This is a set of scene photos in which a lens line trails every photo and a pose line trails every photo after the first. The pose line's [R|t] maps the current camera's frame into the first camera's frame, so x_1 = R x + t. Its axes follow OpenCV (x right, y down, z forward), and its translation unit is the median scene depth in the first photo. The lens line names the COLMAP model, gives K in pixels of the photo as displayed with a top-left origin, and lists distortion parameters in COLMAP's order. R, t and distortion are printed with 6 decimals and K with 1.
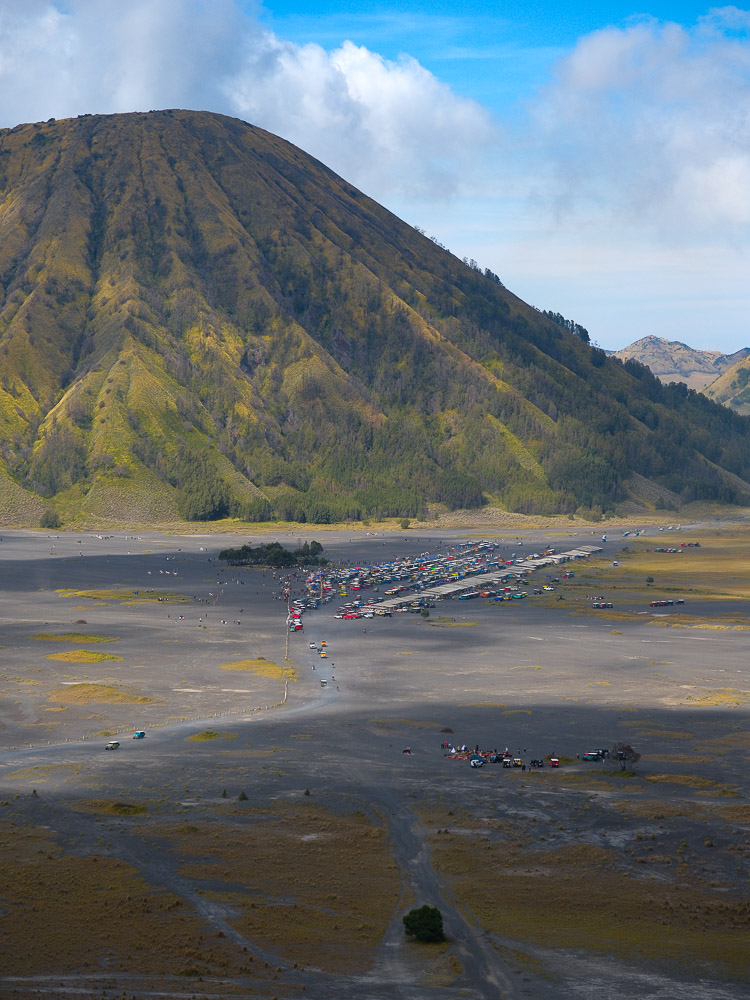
lens RADIAL K [[2783.5, 0, 374.5], [0, 2783.5, 500.1], [0, 0, 1]] dist [-0.040154, 0.000000]
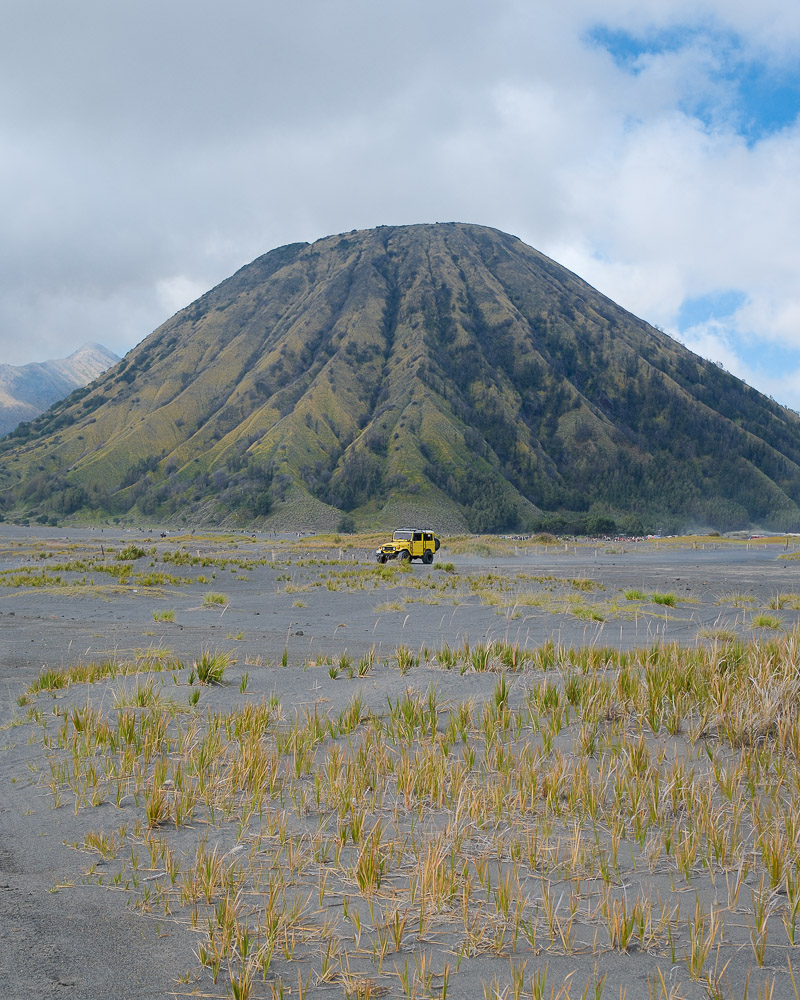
lens RADIAL K [[1760.9, 0, 399.3], [0, 1760.9, 505.7], [0, 0, 1]] dist [-0.117174, 0.000000]
pose [[0.995766, 0.000176, -0.091927, -0.029991], [-0.006090, 0.997928, -0.064057, 0.033022], [0.091726, 0.064345, 0.993703, 0.284245]]
